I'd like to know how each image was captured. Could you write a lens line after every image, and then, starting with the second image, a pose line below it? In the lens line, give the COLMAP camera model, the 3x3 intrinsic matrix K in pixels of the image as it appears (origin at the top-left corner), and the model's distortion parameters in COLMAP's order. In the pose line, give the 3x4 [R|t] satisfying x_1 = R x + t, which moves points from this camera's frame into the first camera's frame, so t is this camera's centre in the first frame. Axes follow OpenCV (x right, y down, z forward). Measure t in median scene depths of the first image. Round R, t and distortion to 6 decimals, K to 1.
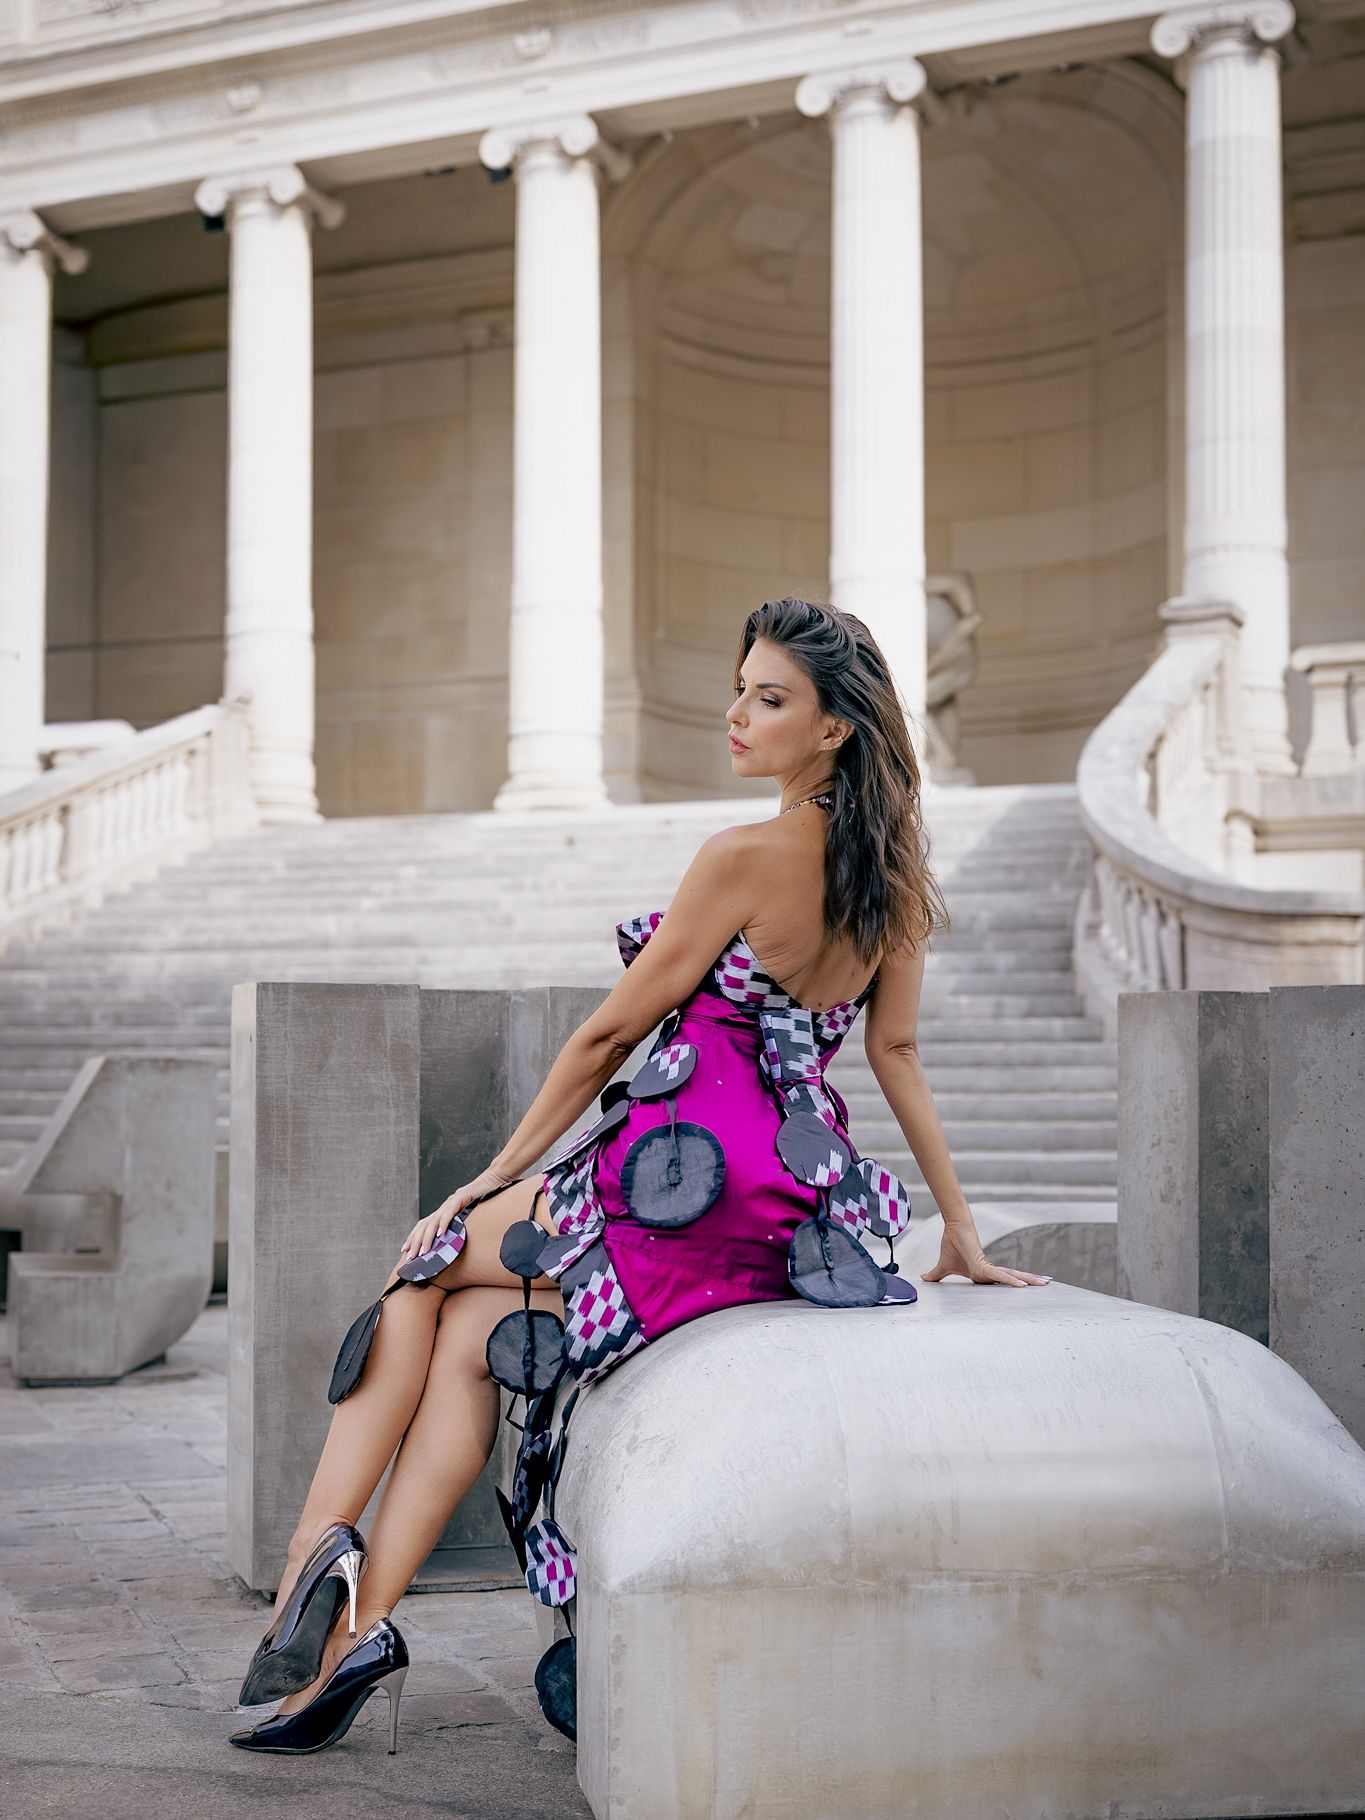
lens RADIAL K [[2501.7, 0, 682.5], [0, 2501.7, 910.0], [0, 0, 1]] dist [0.002320, -0.013746]
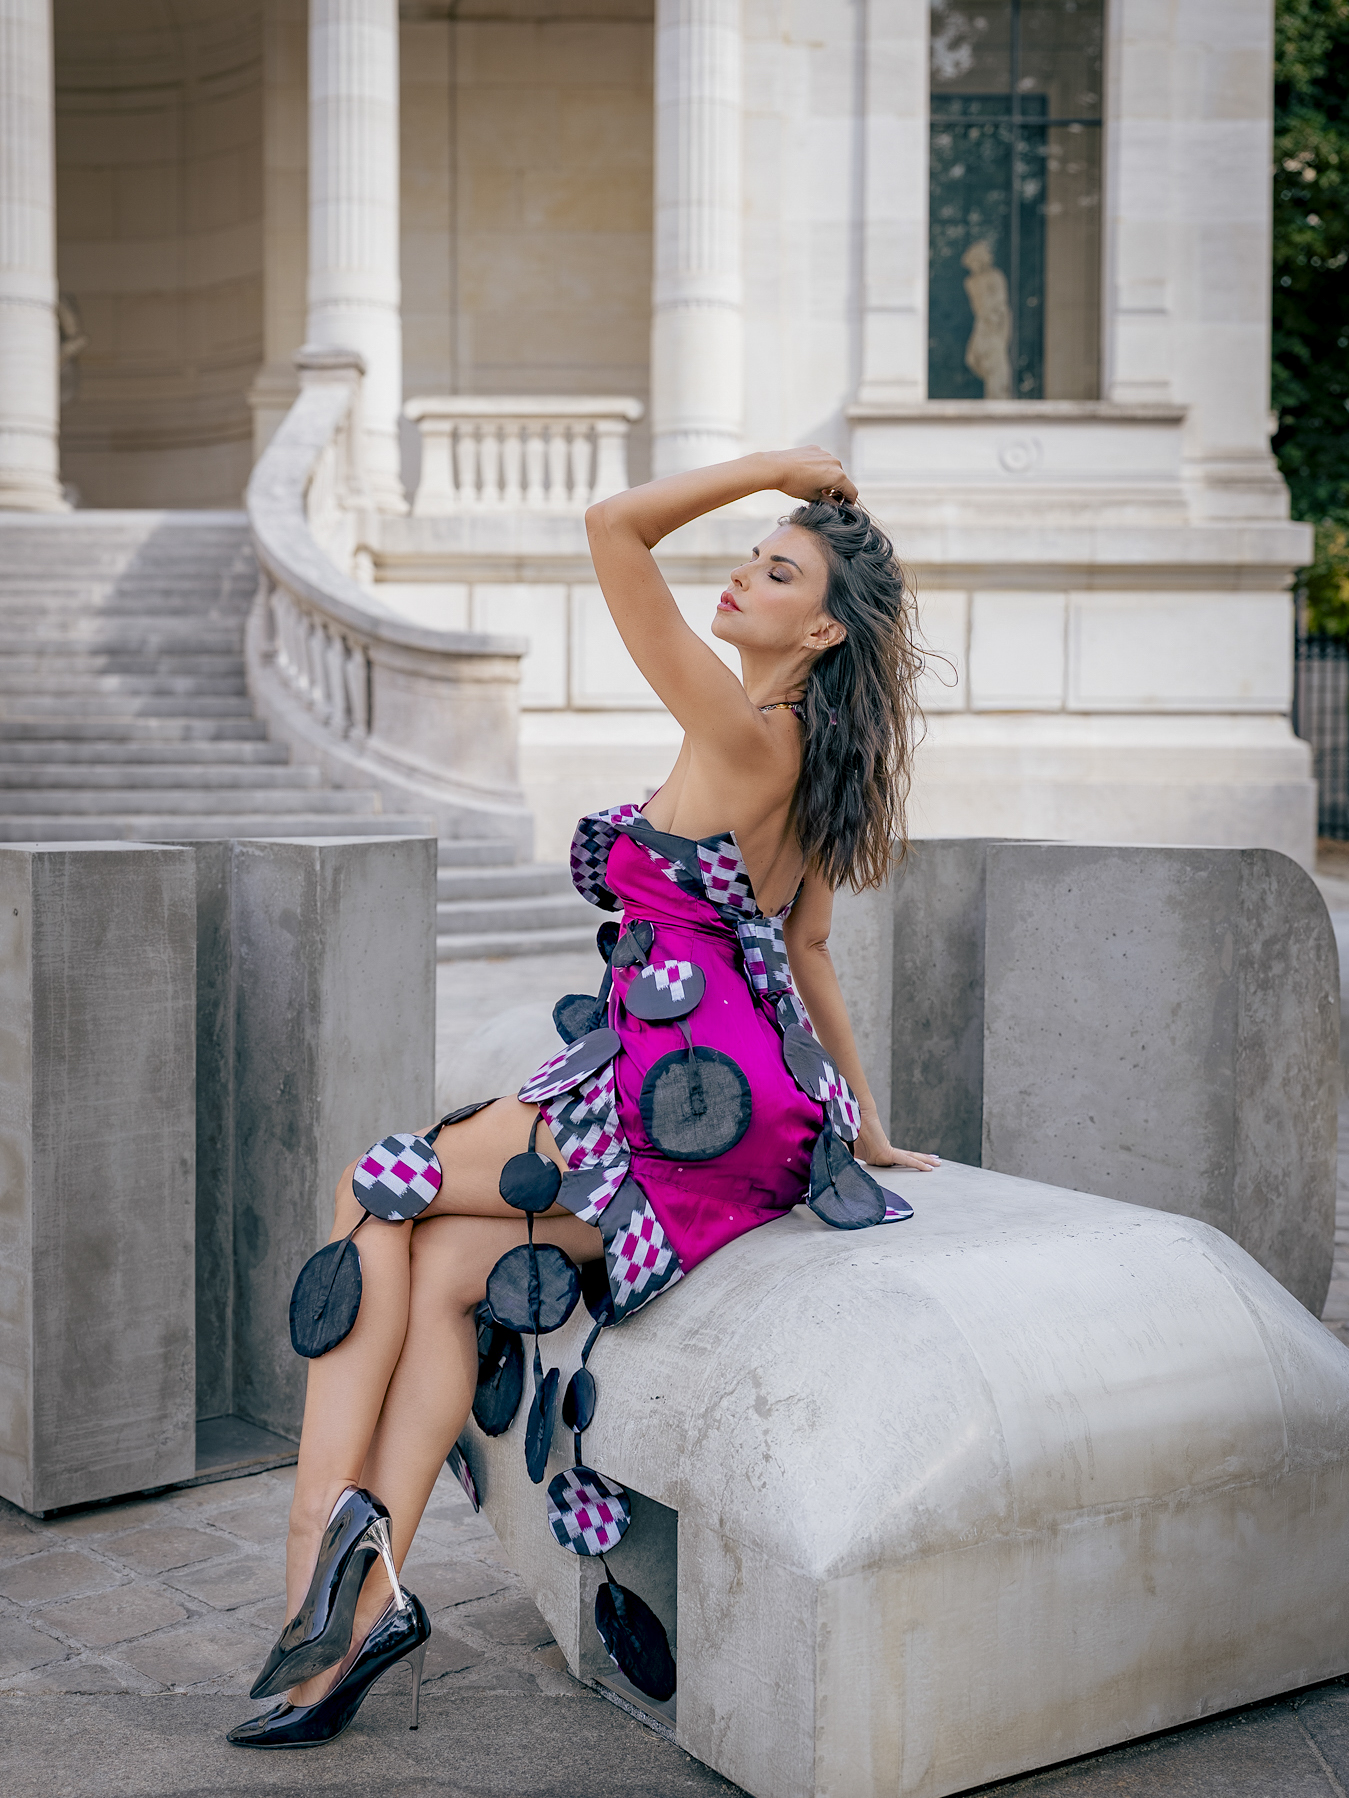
lens RADIAL K [[2248.8, 0, 676.1], [0, 2248.8, 784.7], [0, 0, 1]] dist [-0.005901, 0.014286]
pose [[0.917797, 0.001126, 0.397049, -0.278000], [-0.032360, 0.996881, 0.071974, -0.061122], [-0.395729, -0.078906, 0.914971, 0.167796]]
